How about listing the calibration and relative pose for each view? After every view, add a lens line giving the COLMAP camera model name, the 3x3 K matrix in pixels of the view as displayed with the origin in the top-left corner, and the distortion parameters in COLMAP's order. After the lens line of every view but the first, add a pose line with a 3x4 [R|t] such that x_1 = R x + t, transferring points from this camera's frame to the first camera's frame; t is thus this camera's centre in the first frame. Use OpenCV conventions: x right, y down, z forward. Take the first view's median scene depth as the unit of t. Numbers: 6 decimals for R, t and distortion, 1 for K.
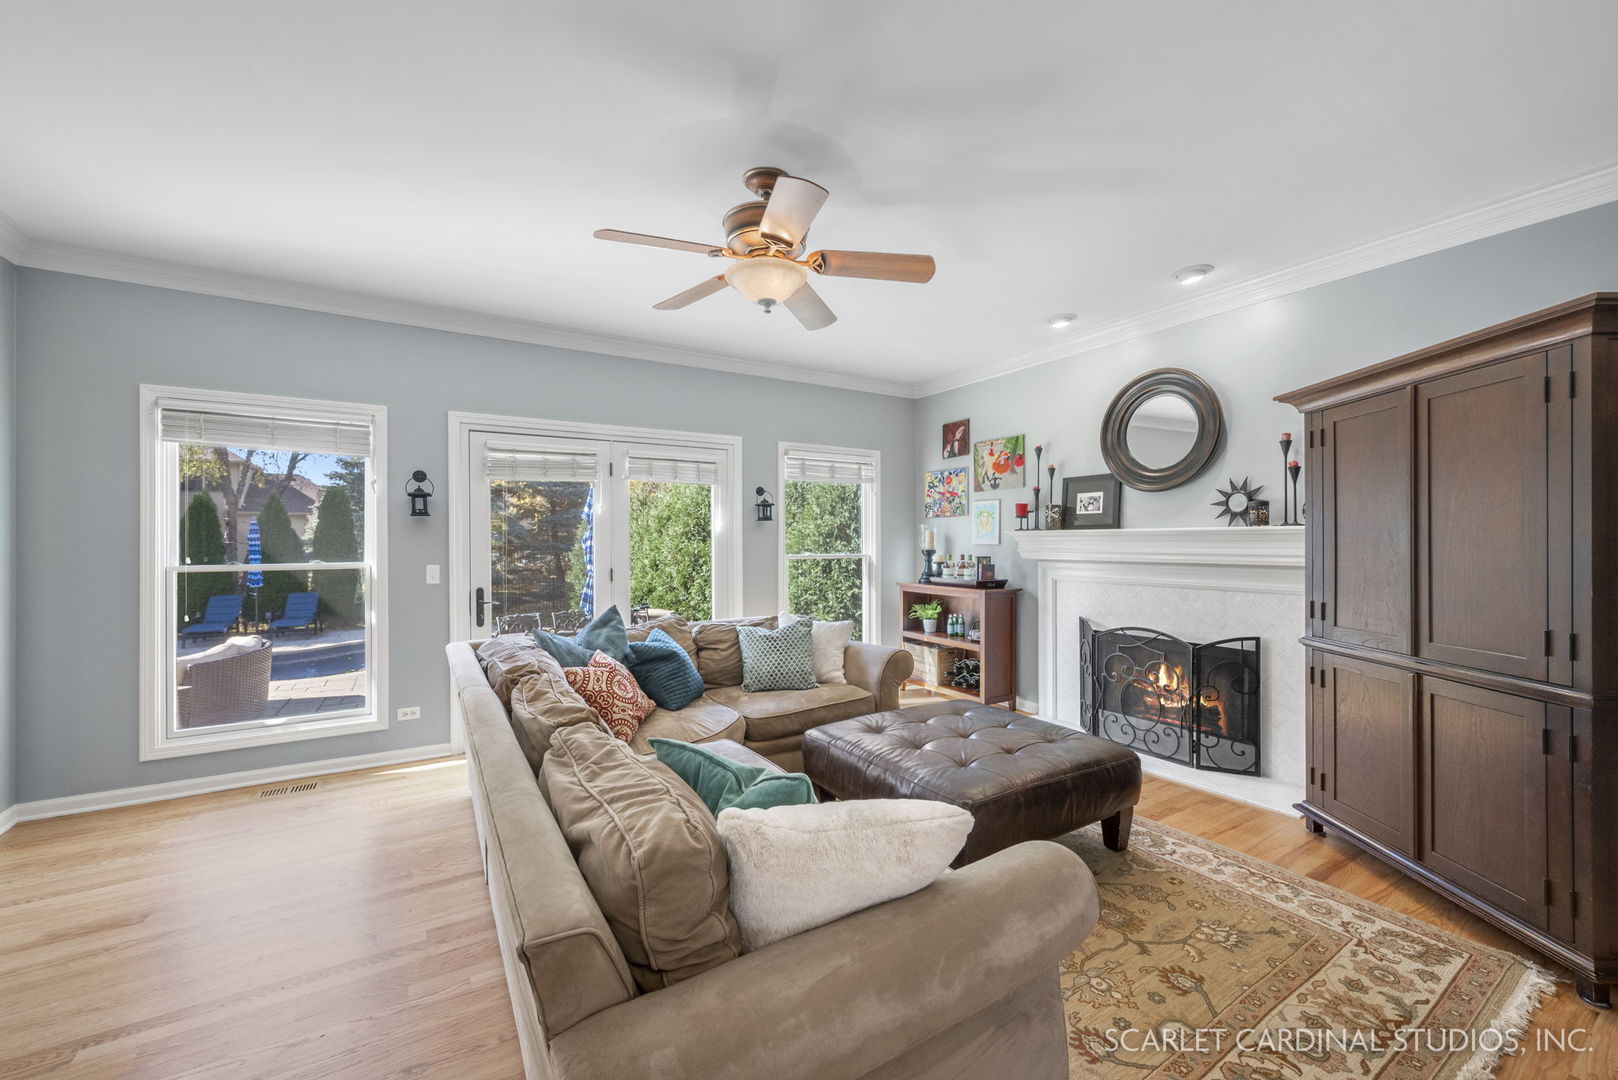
lens RADIAL K [[626.1, 0, 805.0], [0, 626.1, 563.4], [0, 0, 1]] dist [0.000413, 0.000124]
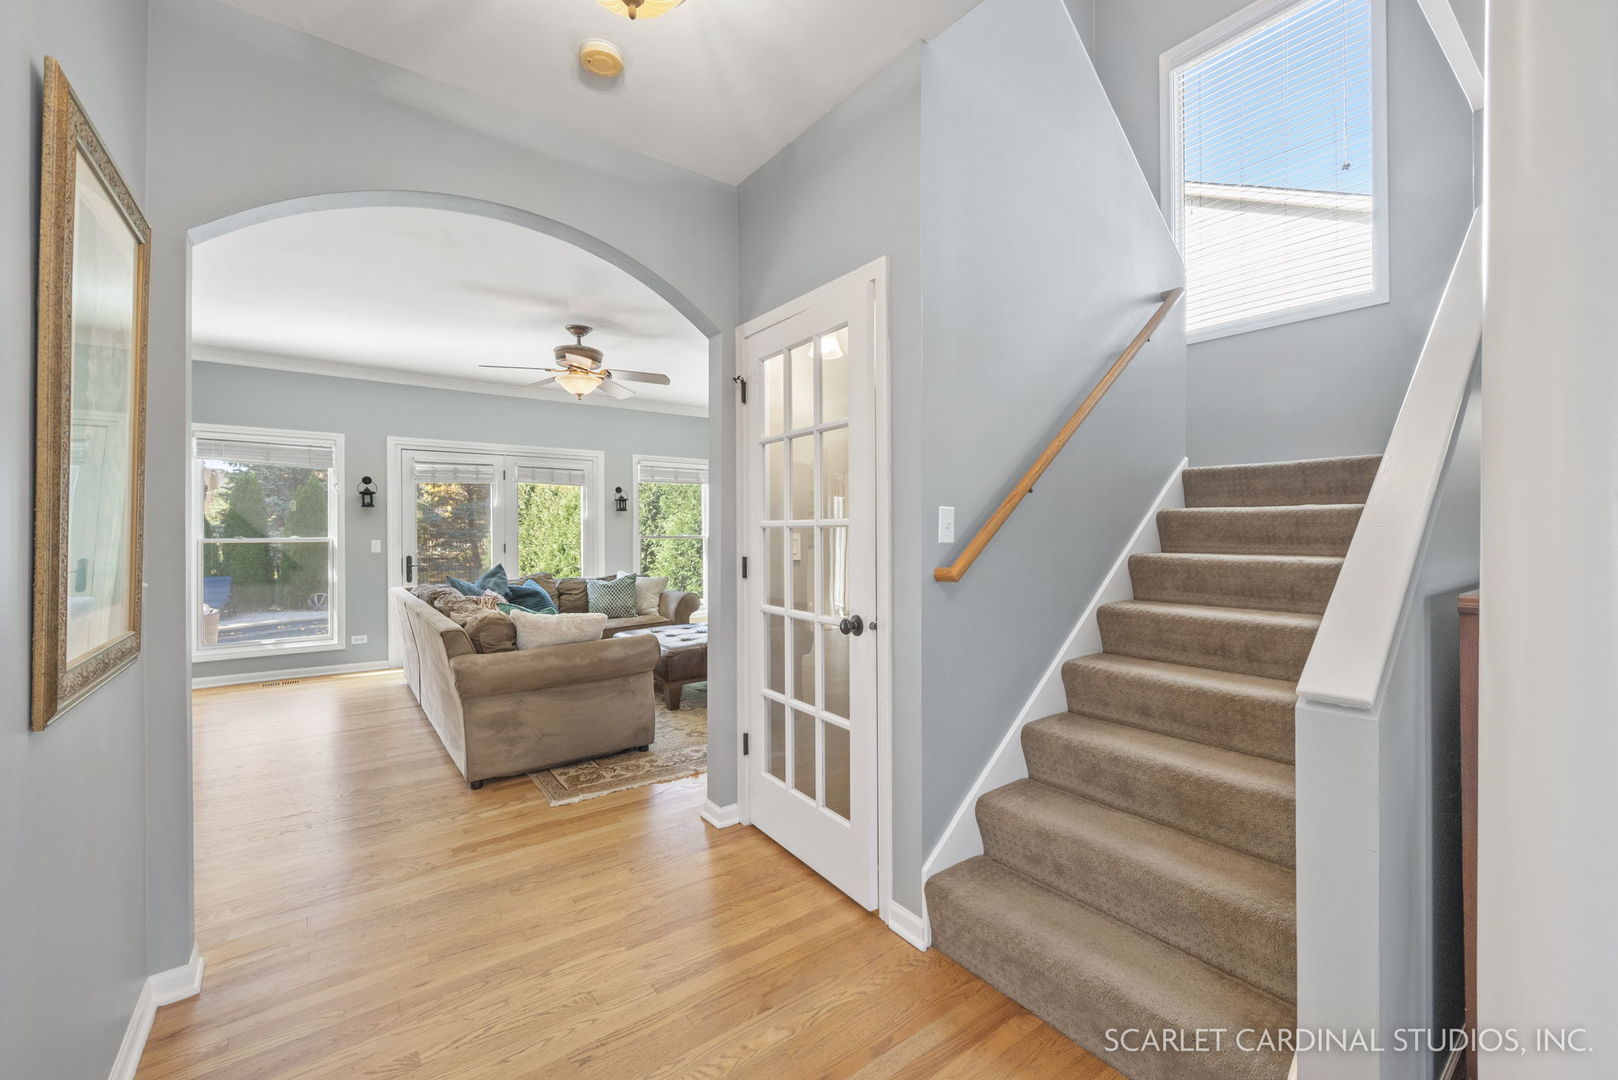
lens RADIAL K [[644.4, 0, 817.7], [0, 644.4, 549.8], [0, 0, 1]] dist [-0.002524, 0.000535]
pose [[0.993916, -0.001079, 0.110139, 0.282922], [0.001755, 0.999980, -0.006036, 0.037204], [-0.110130, 0.006193, 0.993898, -0.640962]]
